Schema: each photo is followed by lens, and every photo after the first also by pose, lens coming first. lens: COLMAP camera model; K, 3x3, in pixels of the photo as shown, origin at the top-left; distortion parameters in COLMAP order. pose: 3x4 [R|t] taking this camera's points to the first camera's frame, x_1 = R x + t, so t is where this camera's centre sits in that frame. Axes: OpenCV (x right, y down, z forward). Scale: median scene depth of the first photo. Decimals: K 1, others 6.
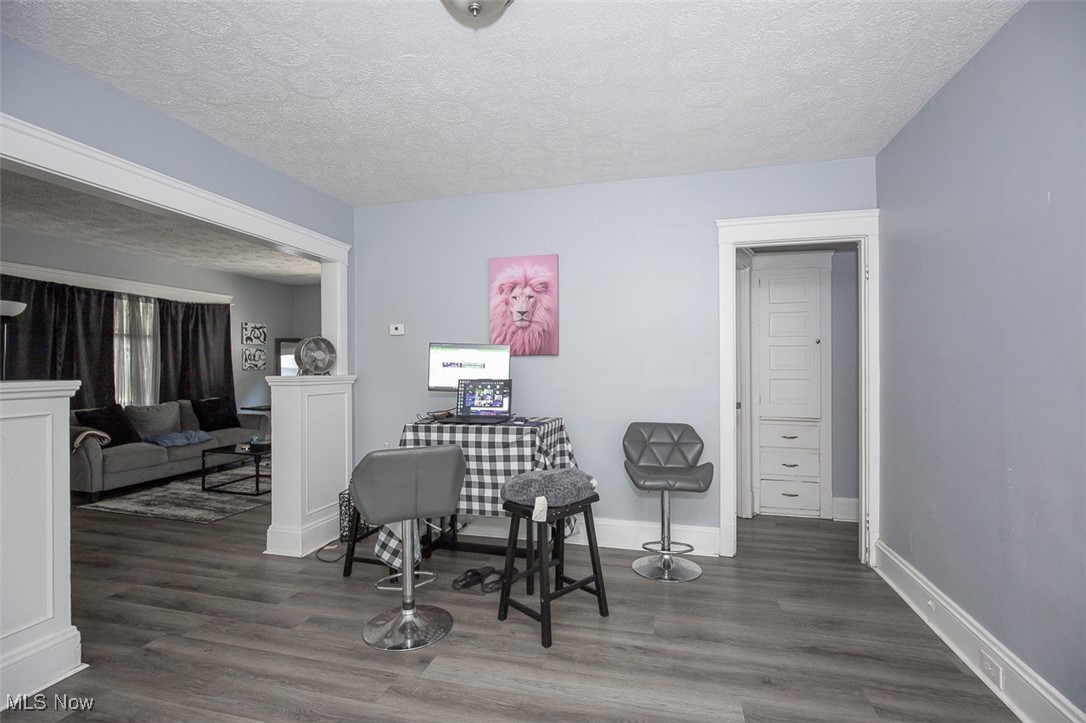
lens RADIAL K [[508.9, 0, 545.2], [0, 508.9, 362.5], [0, 0, 1]] dist [-0.010372, 0.002258]
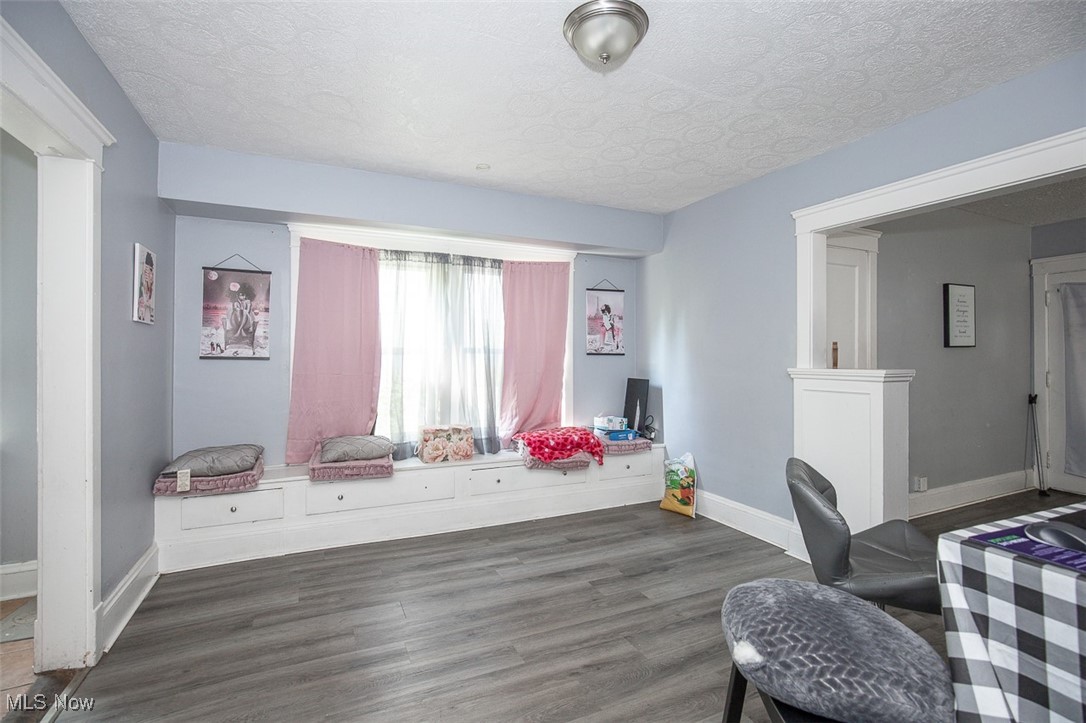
lens RADIAL K [[508.9, 0, 543.7], [0, 508.9, 354.7], [0, 0, 1]] dist [-0.010372, 0.002258]
pose [[0.642089, 0.007927, -0.766589, -0.083059], [-0.001841, 0.999960, 0.008797, 0.127046], [0.766628, -0.004237, 0.642077, 0.600402]]
